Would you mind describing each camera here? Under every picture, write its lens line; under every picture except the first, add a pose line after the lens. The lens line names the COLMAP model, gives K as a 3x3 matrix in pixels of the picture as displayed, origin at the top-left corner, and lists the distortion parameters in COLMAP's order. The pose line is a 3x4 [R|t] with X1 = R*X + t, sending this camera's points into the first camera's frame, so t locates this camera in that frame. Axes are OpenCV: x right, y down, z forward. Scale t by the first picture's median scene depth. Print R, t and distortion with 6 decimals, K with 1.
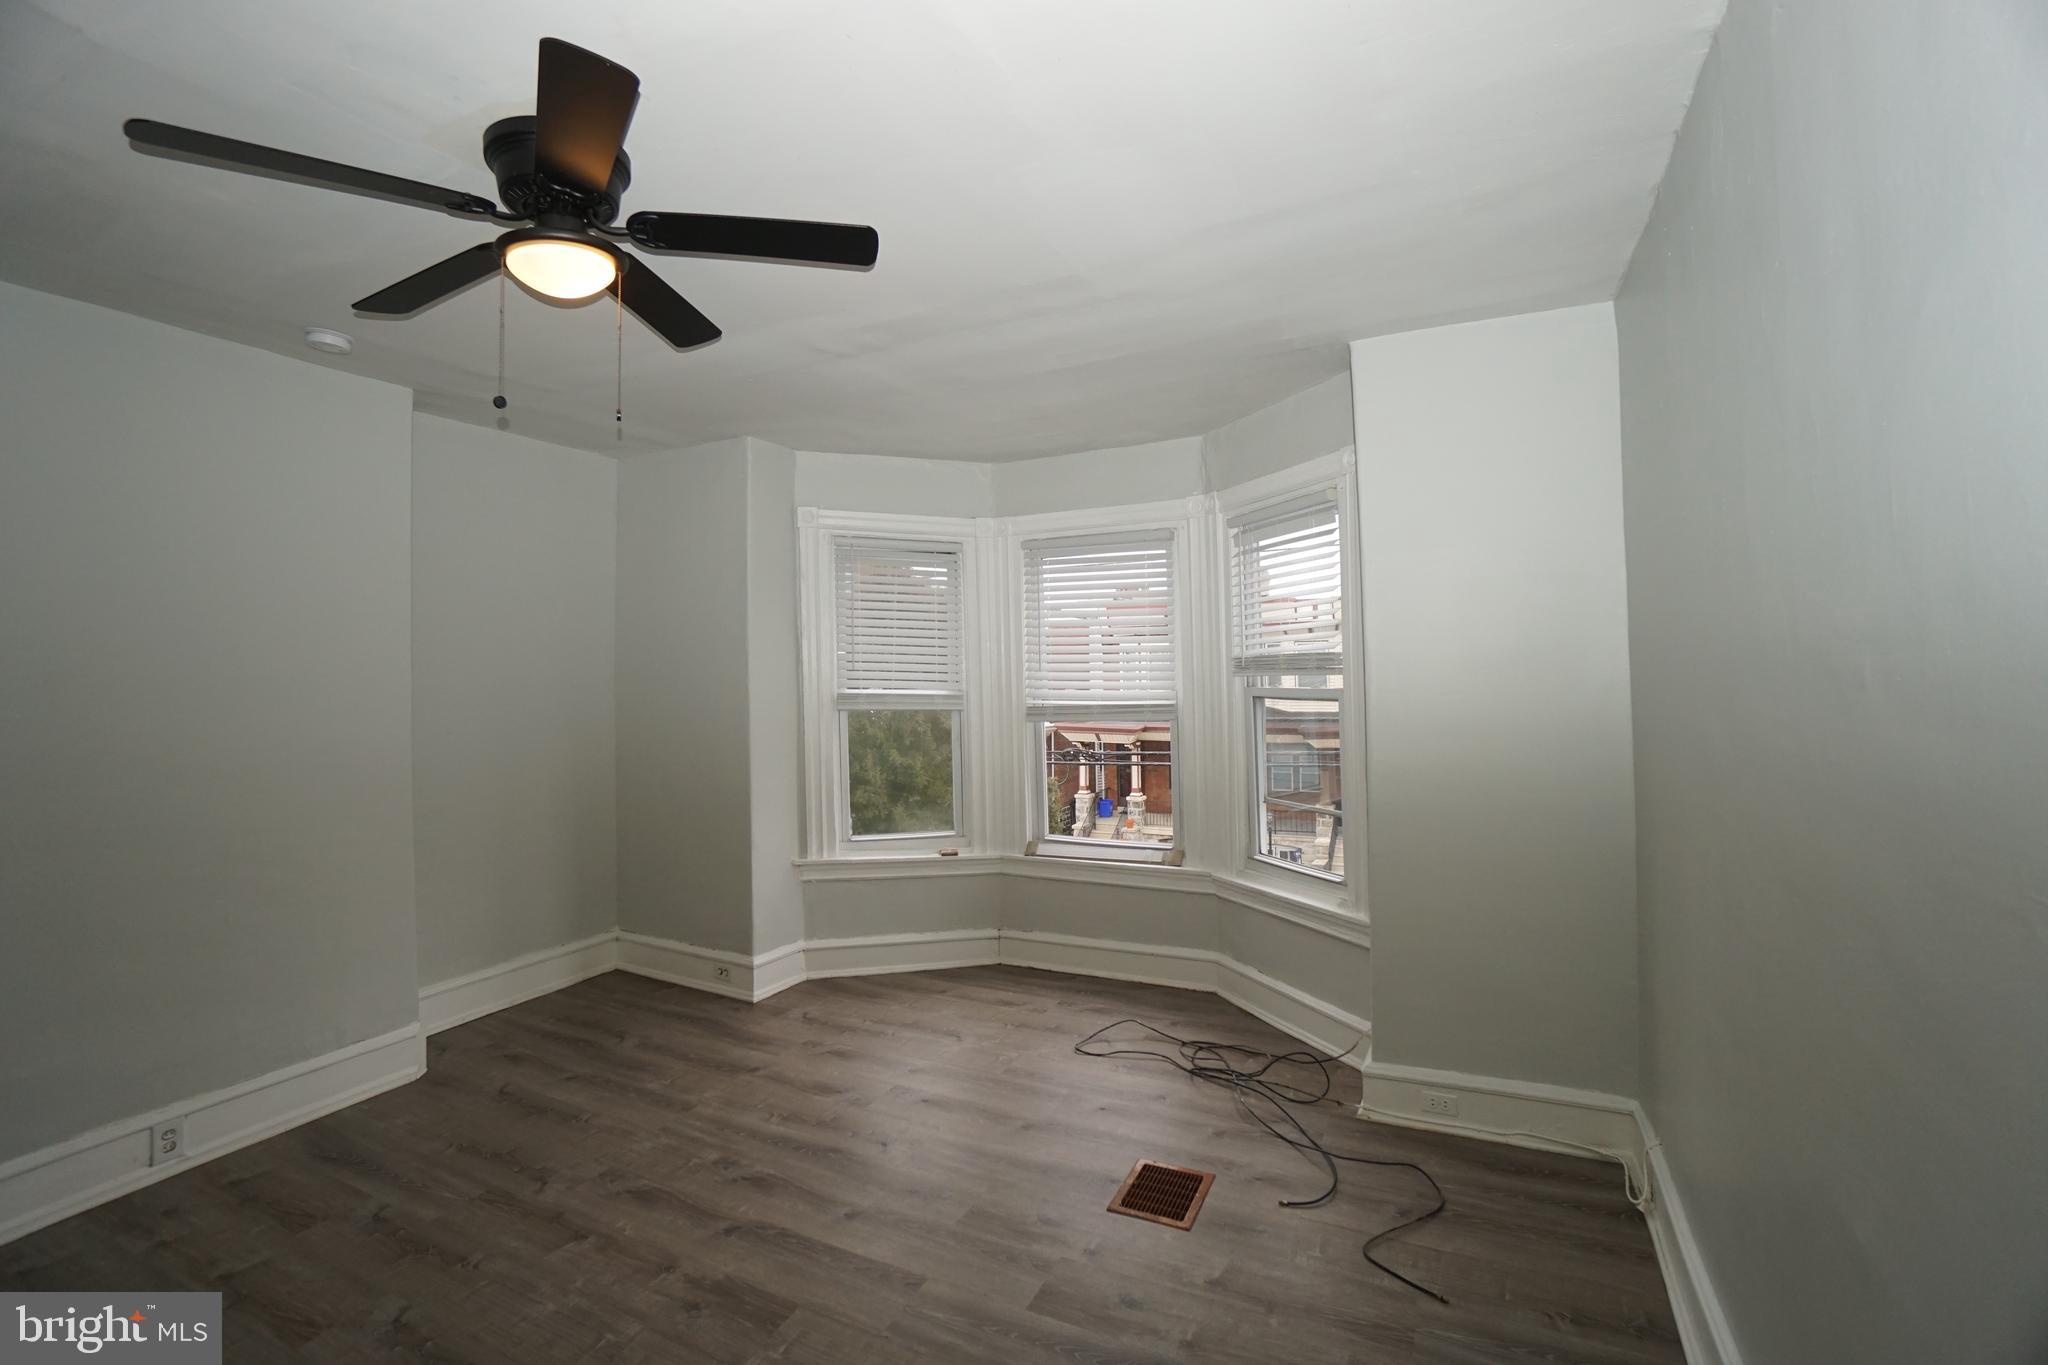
lens RADIAL K [[901.1, 0, 1029.7], [0, 901.1, 650.8], [0, 0, 1]] dist [-0.062296, 0.023243]
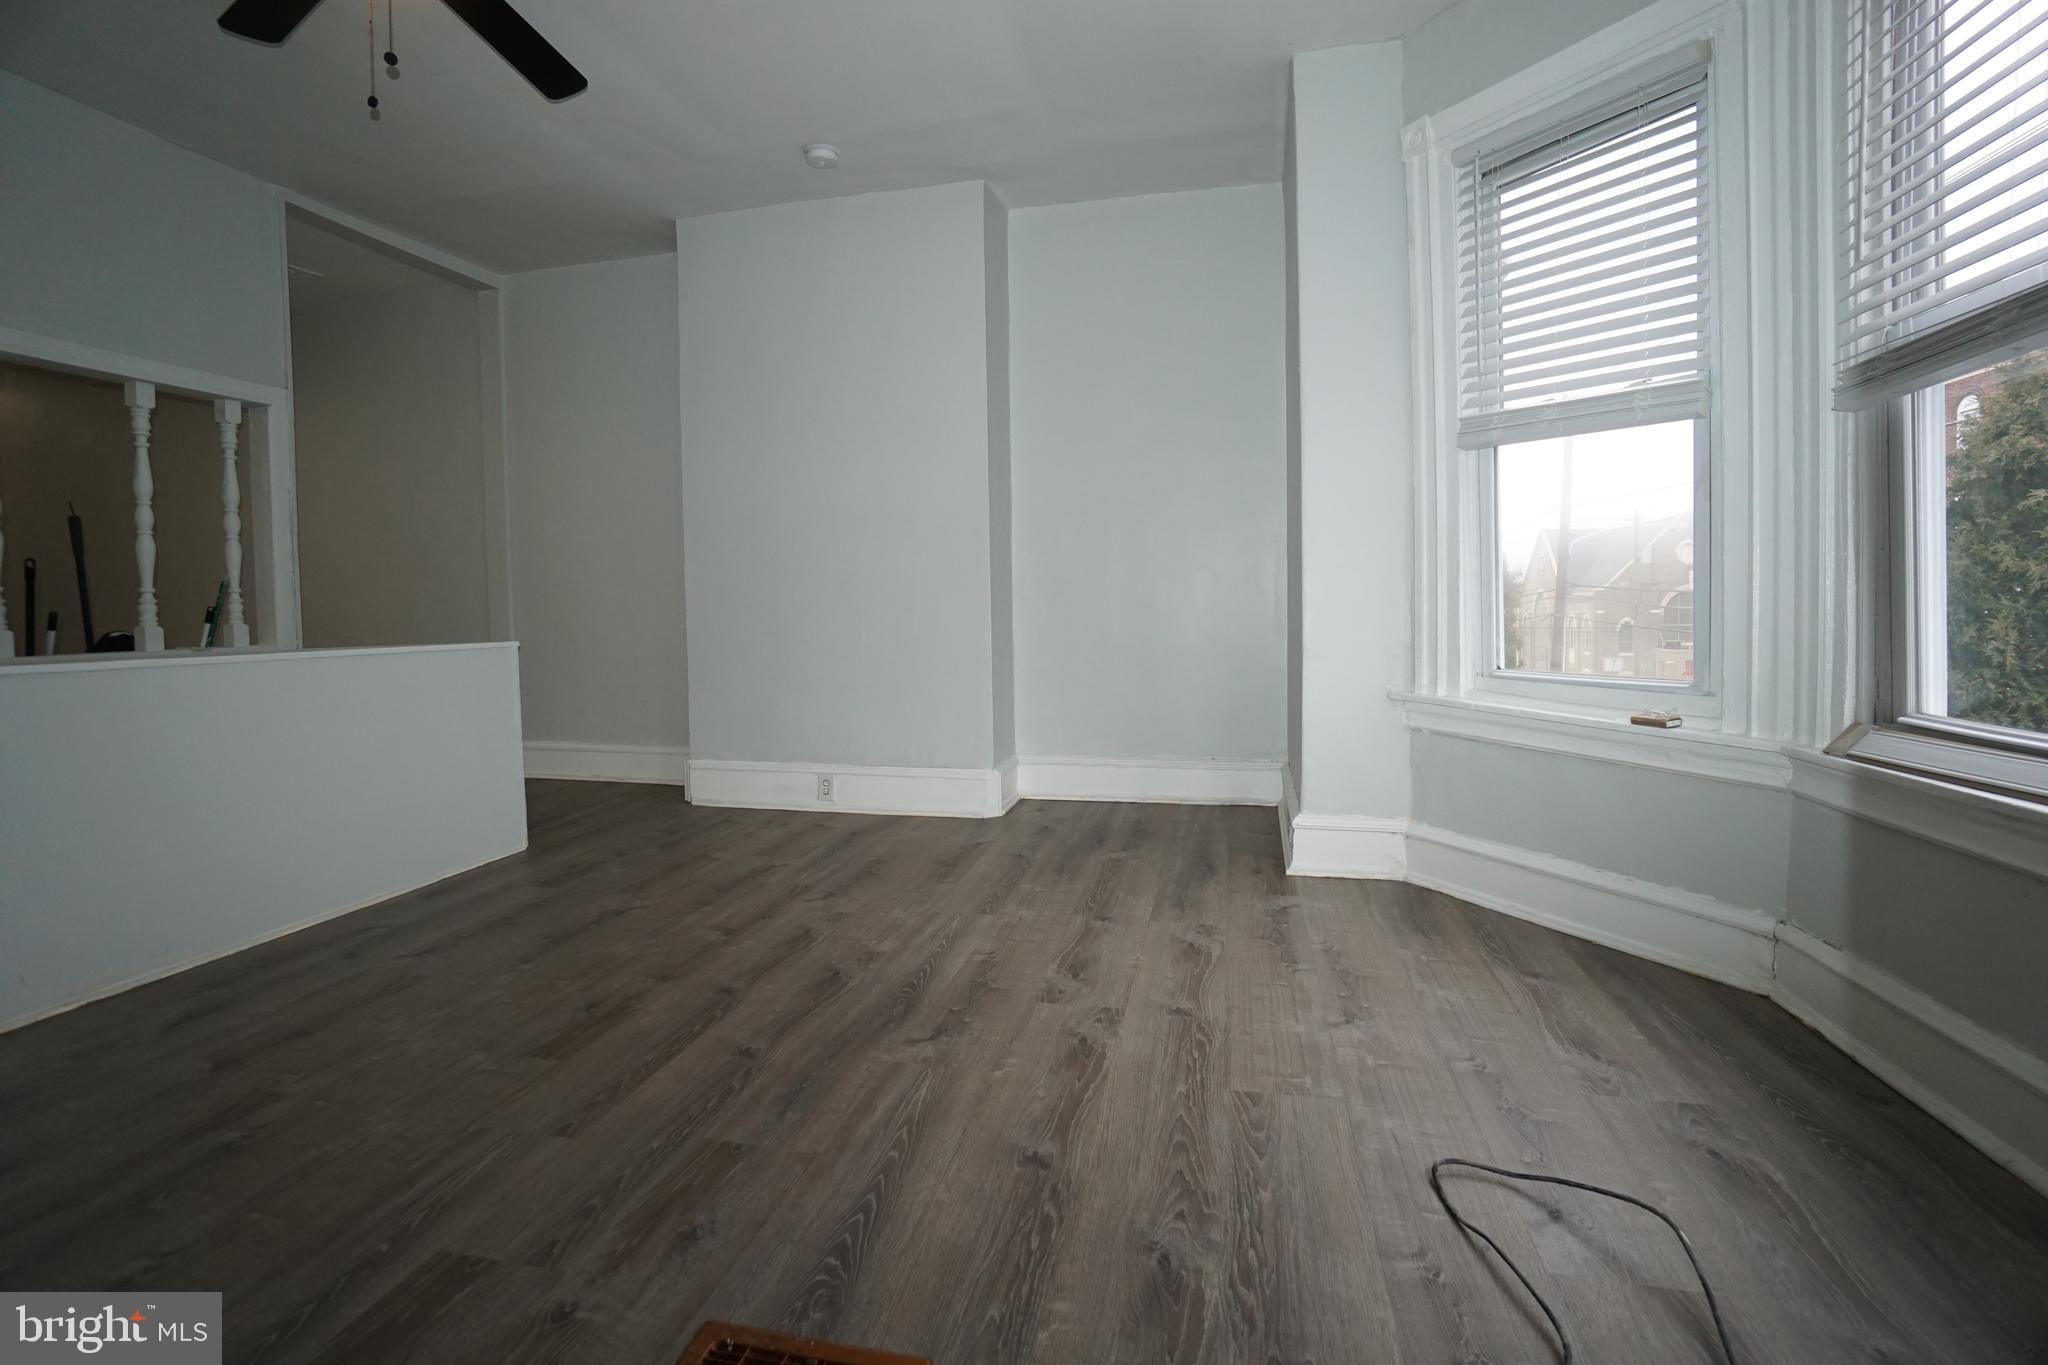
lens RADIAL K [[901.7, 0, 1030.3], [0, 901.7, 645.9], [0, 0, 1]] dist [-0.069282, 0.025142]
pose [[0.232978, 0.053578, -0.971005, 0.317920], [0.028093, 0.997694, 0.061791, 0.166646], [0.972076, -0.041675, 0.230936, 0.647216]]
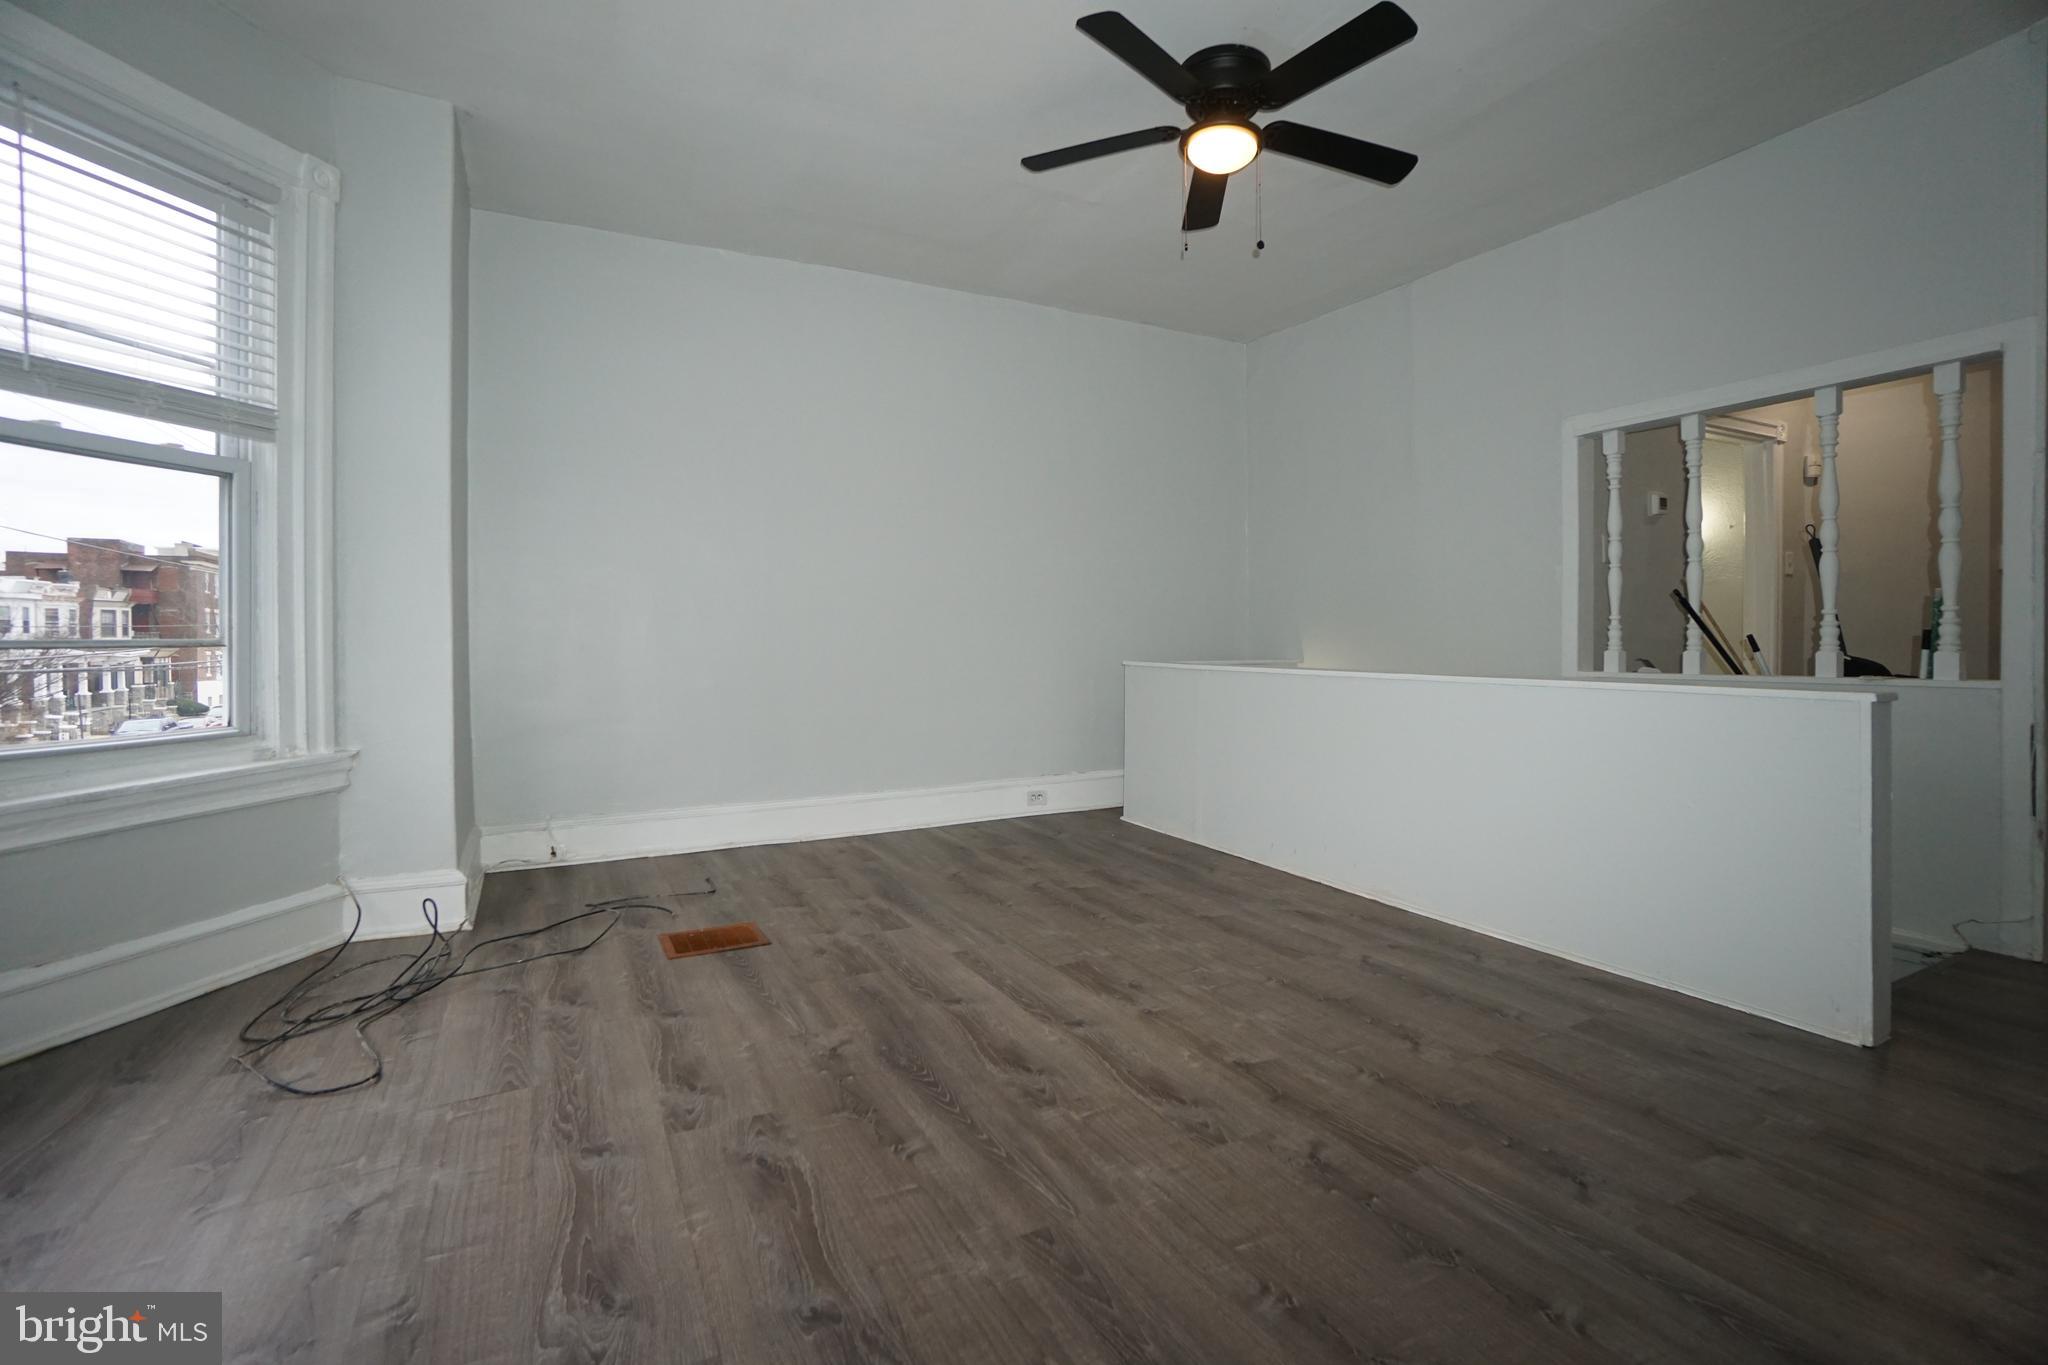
lens RADIAL K [[901.1, 0, 1029.7], [0, 901.1, 650.8], [0, 0, 1]] dist [-0.062296, 0.023243]
pose [[-0.811578, 0.011801, 0.584125, -0.482360], [0.006161, 0.999913, -0.011641, 0.178800], [-0.584211, -0.005848, -0.811580, 1.022583]]
